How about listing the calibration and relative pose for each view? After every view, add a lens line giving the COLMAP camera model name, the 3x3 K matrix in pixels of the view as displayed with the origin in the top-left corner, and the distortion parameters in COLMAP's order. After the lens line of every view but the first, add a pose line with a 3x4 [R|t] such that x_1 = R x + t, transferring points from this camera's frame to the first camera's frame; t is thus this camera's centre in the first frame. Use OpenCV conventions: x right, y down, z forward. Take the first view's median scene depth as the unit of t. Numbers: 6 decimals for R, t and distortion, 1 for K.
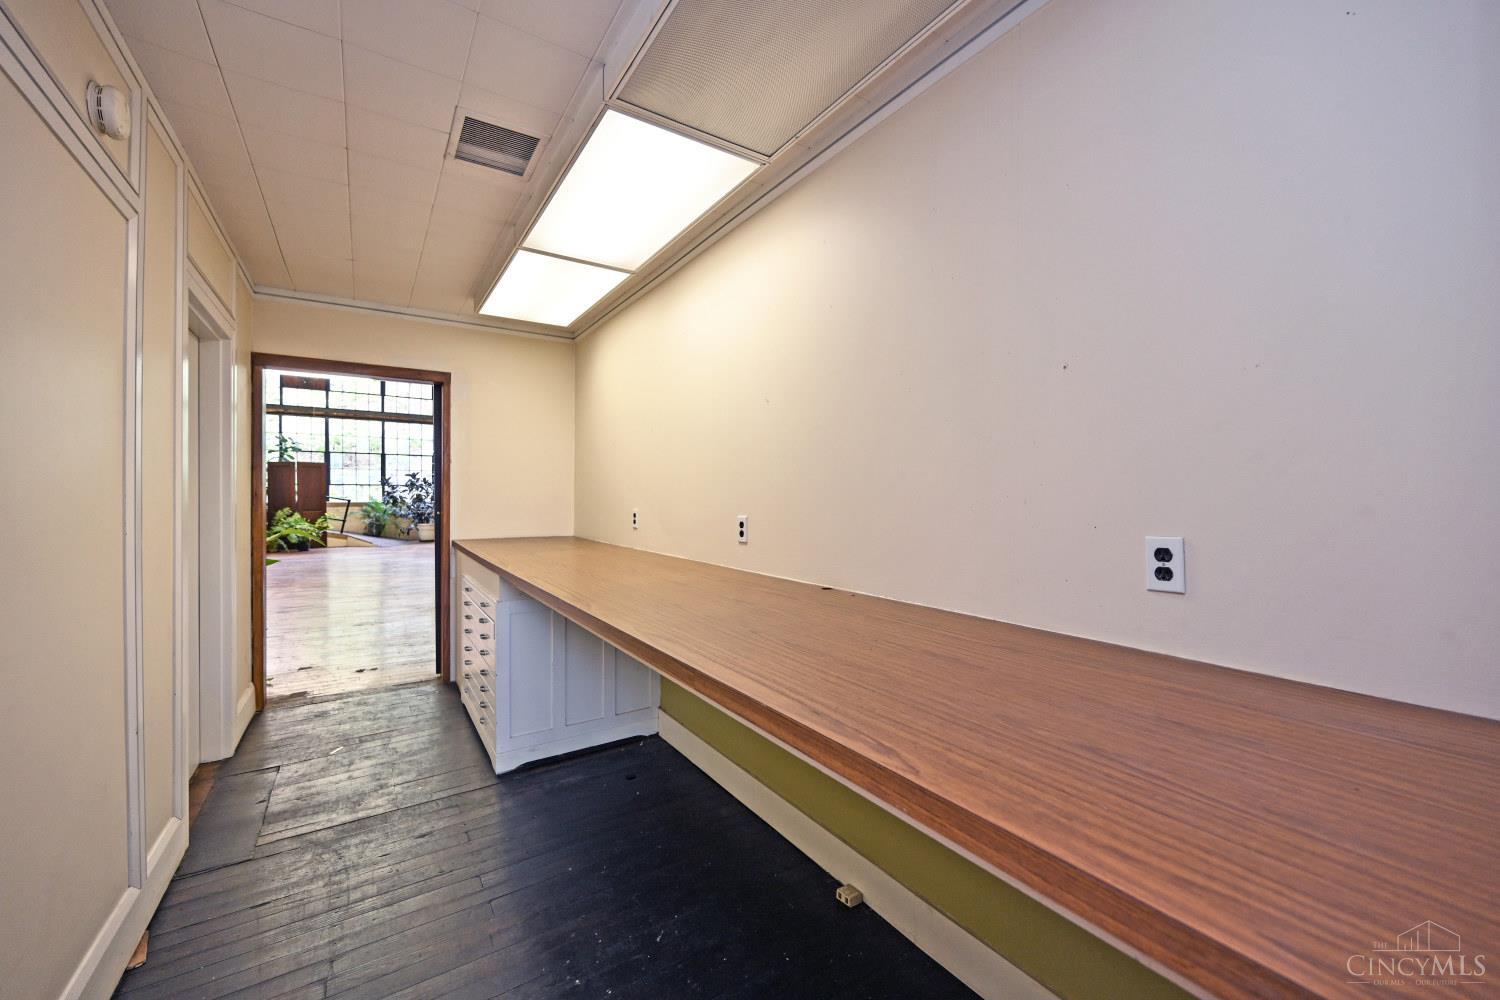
lens RADIAL K [[587.5, 0, 748.2], [0, 587.5, 497.3], [0, 0, 1]] dist [-0.002302, -0.000002]
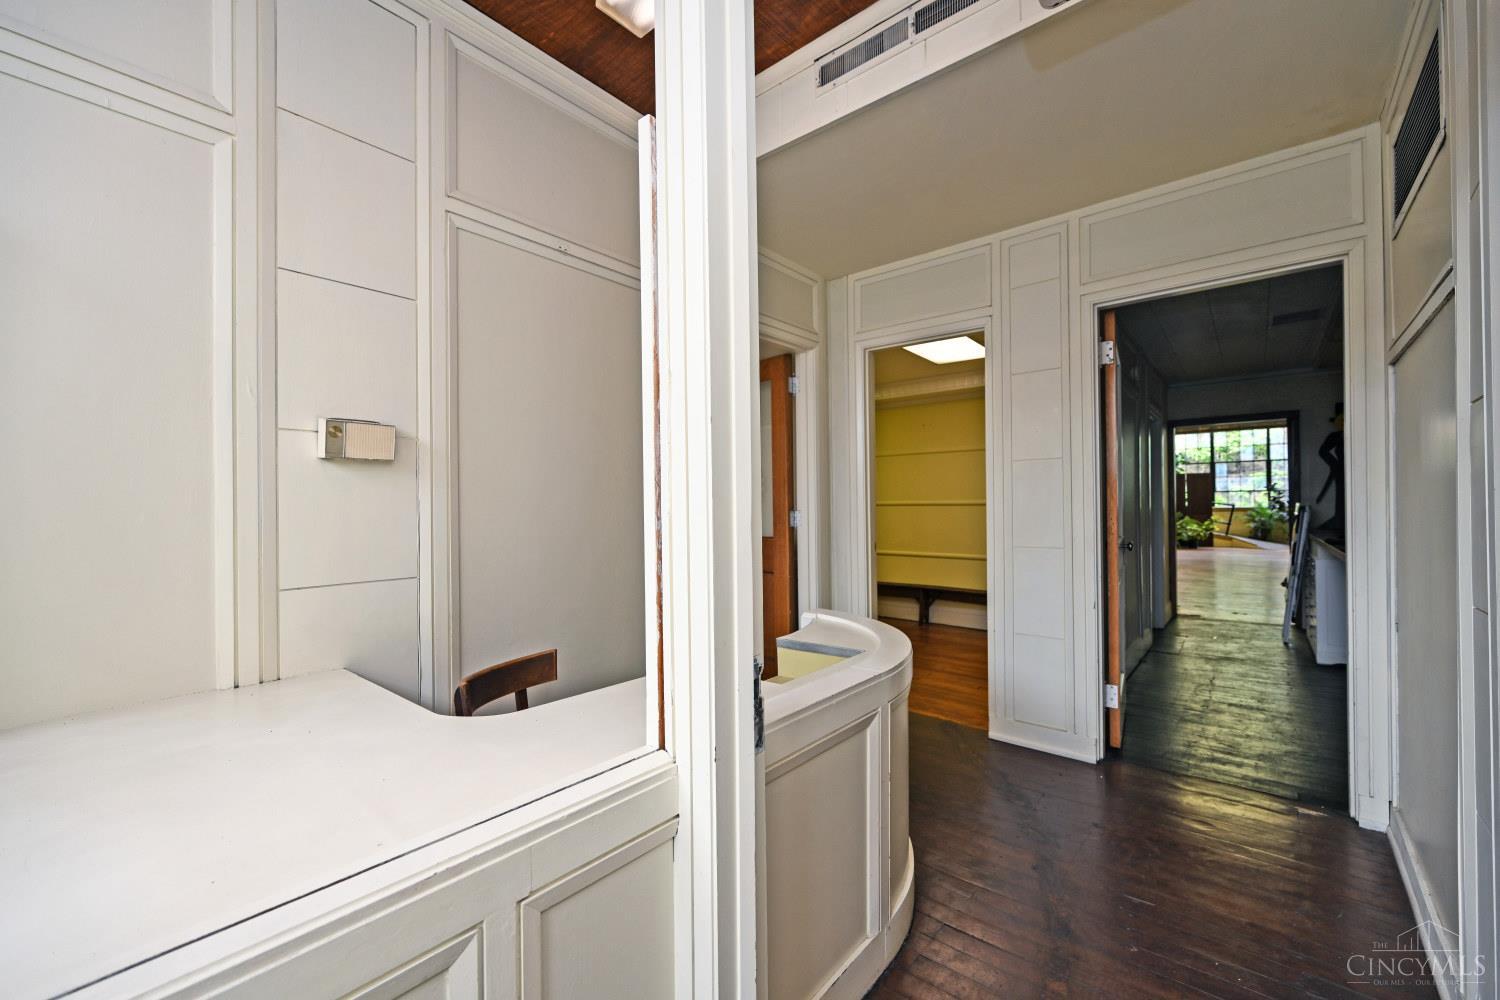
lens RADIAL K [[587.5, 0, 751.6], [0, 587.5, 506.7], [0, 0, 1]] dist [-0.002302, -0.000002]
pose [[0.277529, -0.007049, -0.960691, 0.124045], [0.010137, 0.999939, -0.004409, 0.002873], [0.960664, -0.008515, 0.277584, -0.170560]]
